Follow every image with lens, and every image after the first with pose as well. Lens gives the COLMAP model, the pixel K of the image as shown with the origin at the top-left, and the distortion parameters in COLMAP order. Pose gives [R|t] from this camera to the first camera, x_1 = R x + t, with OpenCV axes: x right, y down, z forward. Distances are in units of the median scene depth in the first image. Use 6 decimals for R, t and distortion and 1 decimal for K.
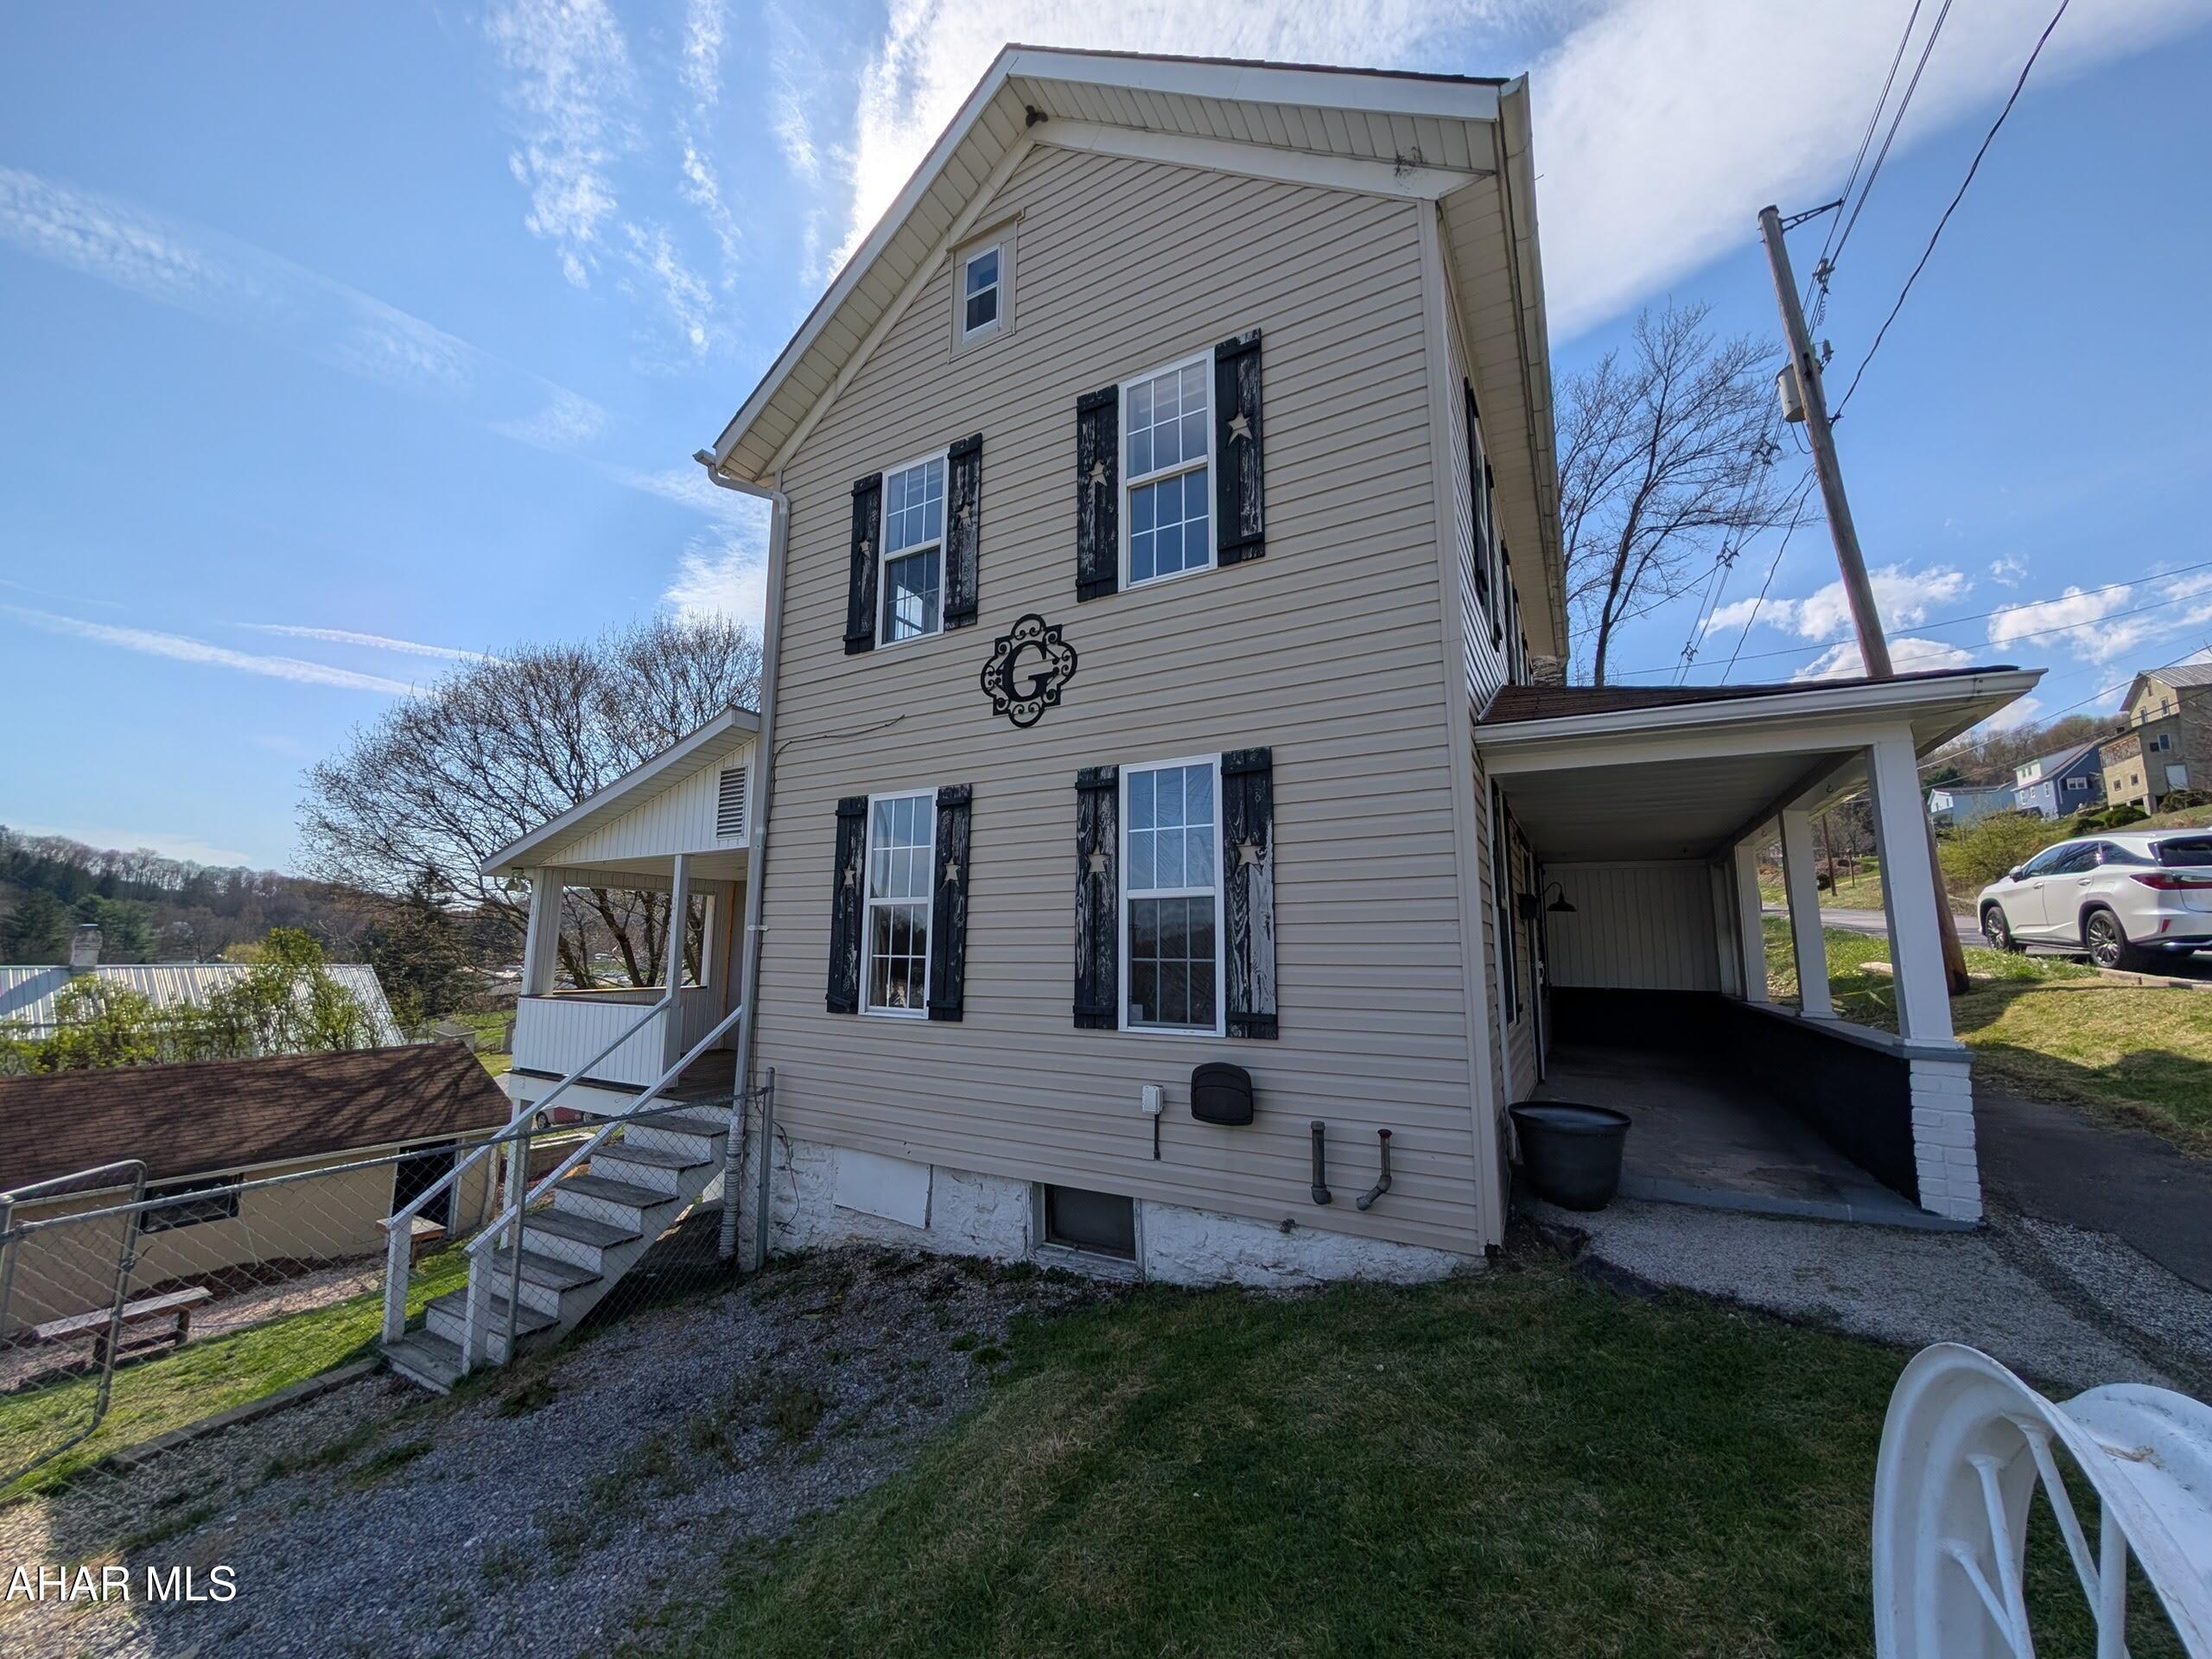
lens RADIAL K [[833.3, 0, 1100.1], [0, 833.3, 834.3], [0, 0, 1]] dist [0.000006, 0.000098]
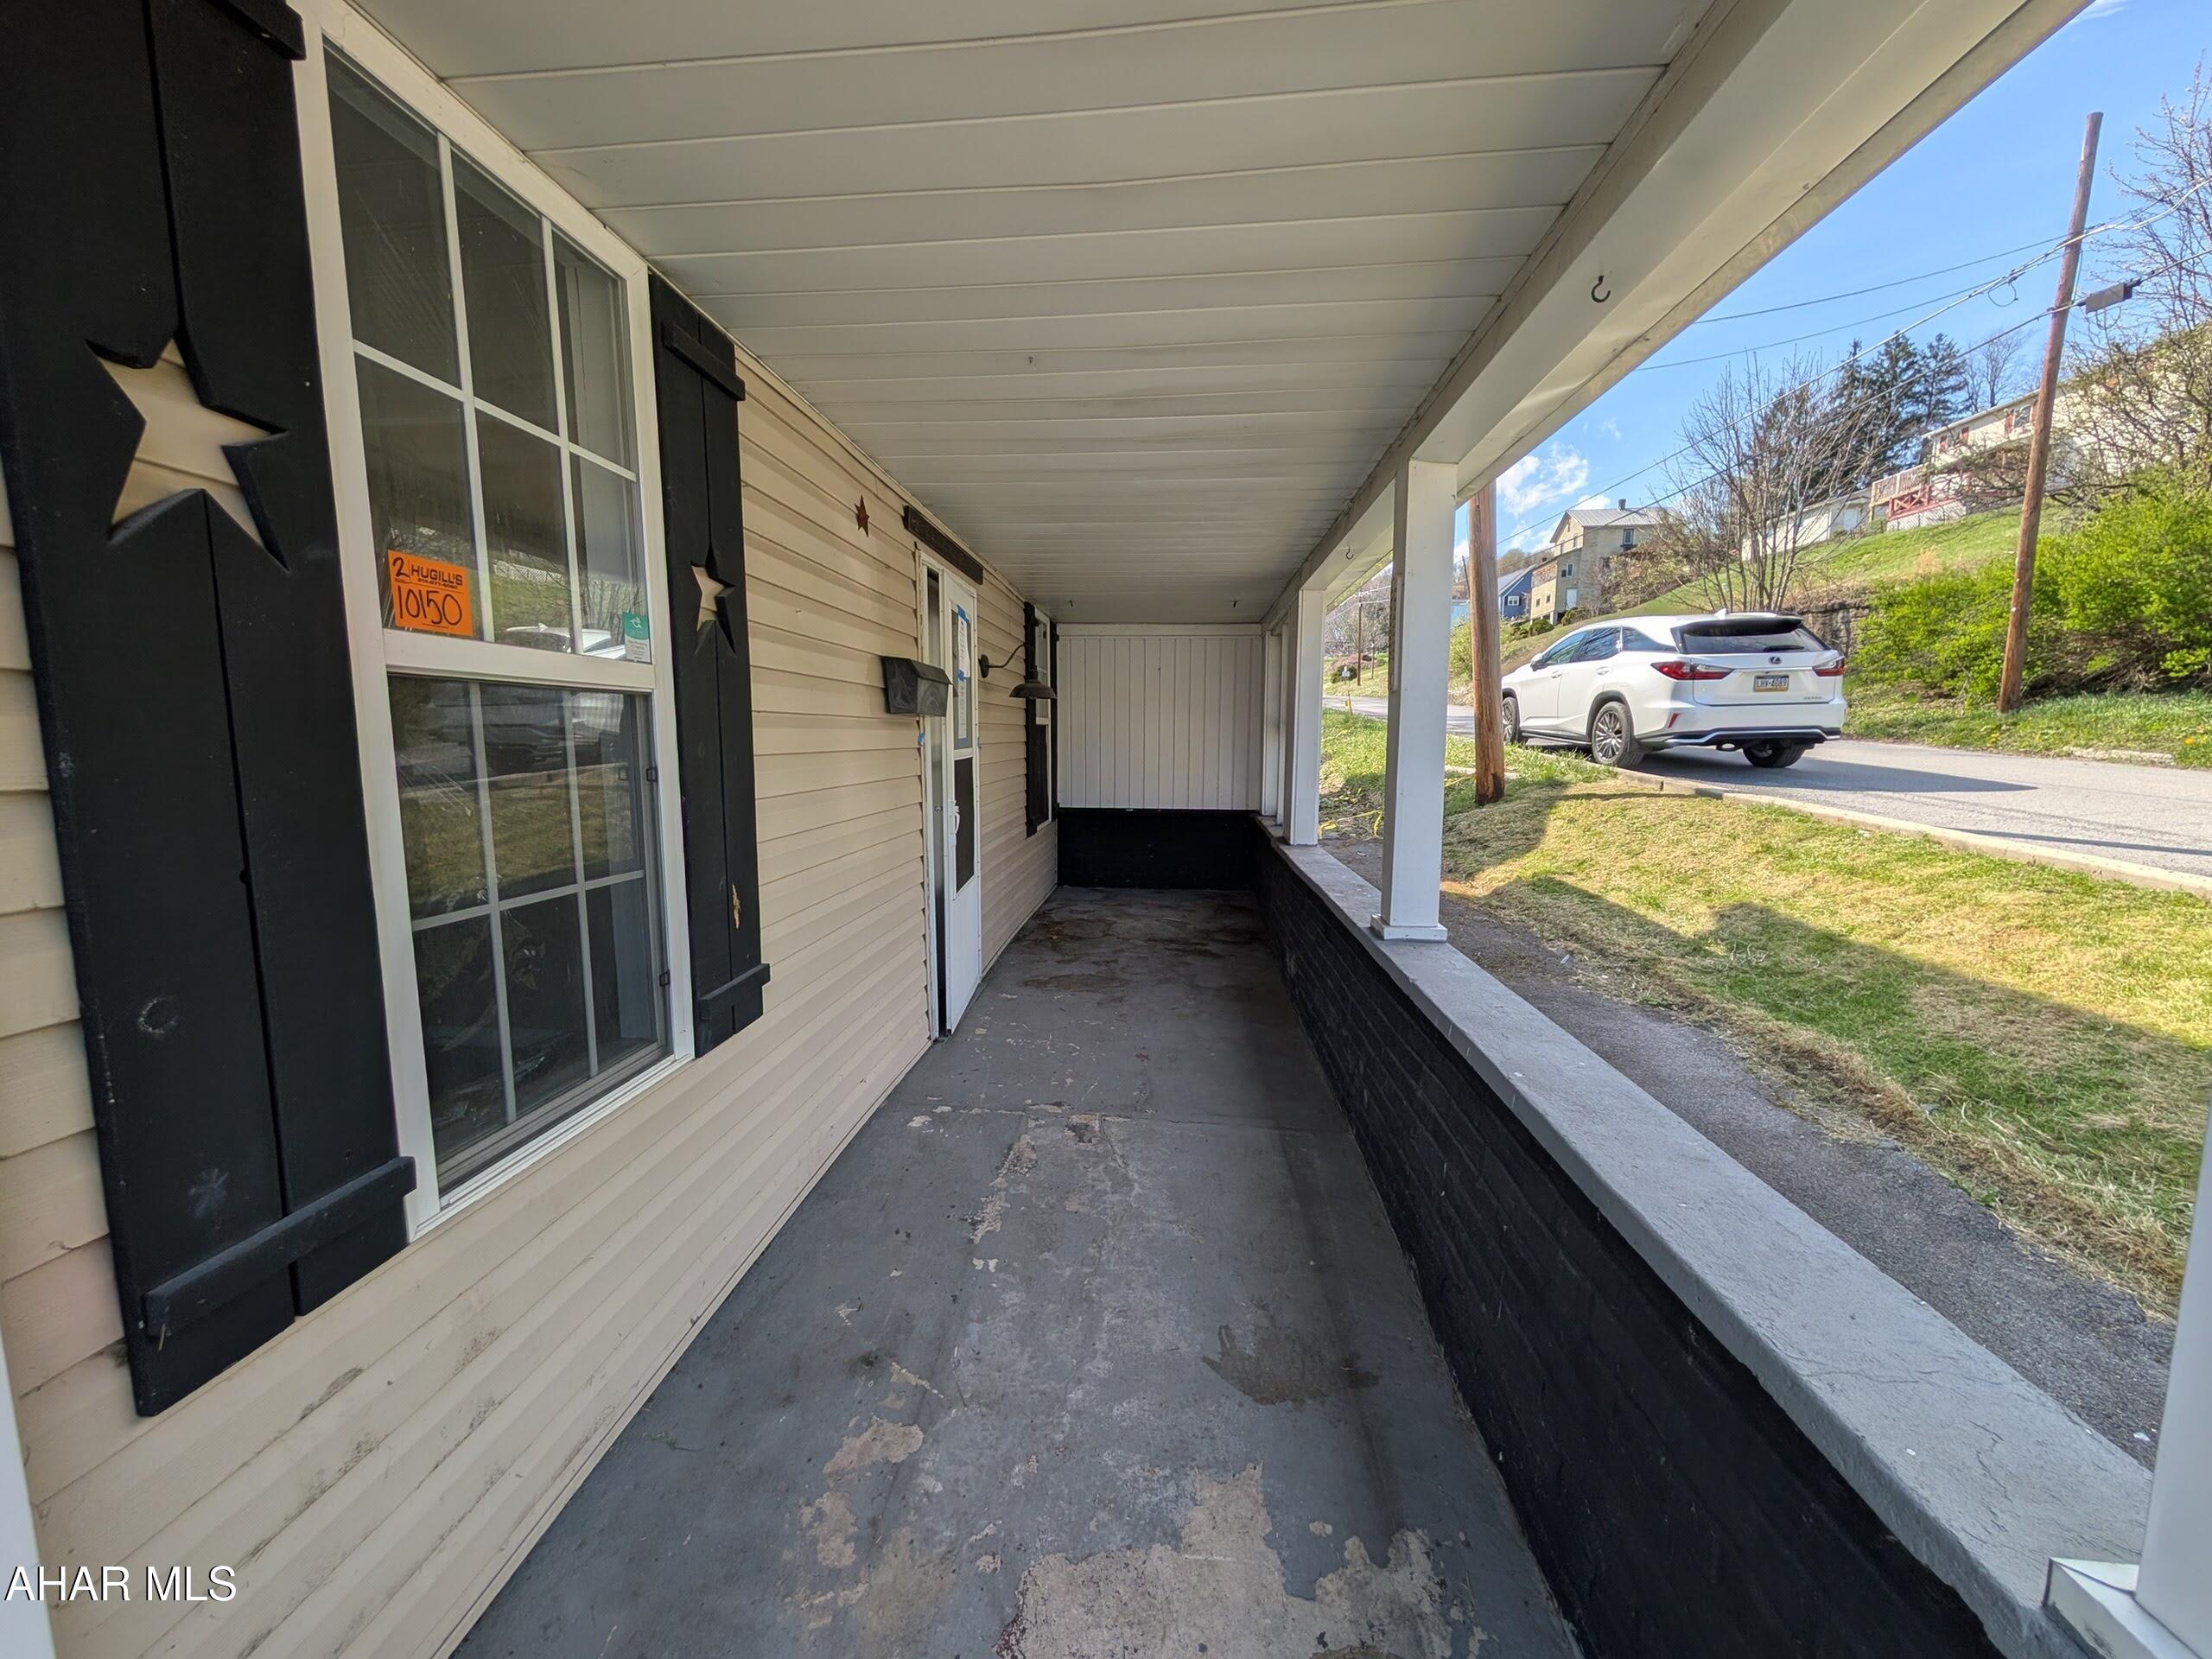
lens RADIAL K [[833.3, 0, 1100.1], [0, 833.3, 834.3], [0, 0, 1]] dist [0.000006, 0.000098]
pose [[0.908575, -0.058866, 0.413554, 0.305141], [-0.048979, 0.968179, 0.245418, 0.035061], [-0.414841, -0.243236, 0.876780, 0.401649]]
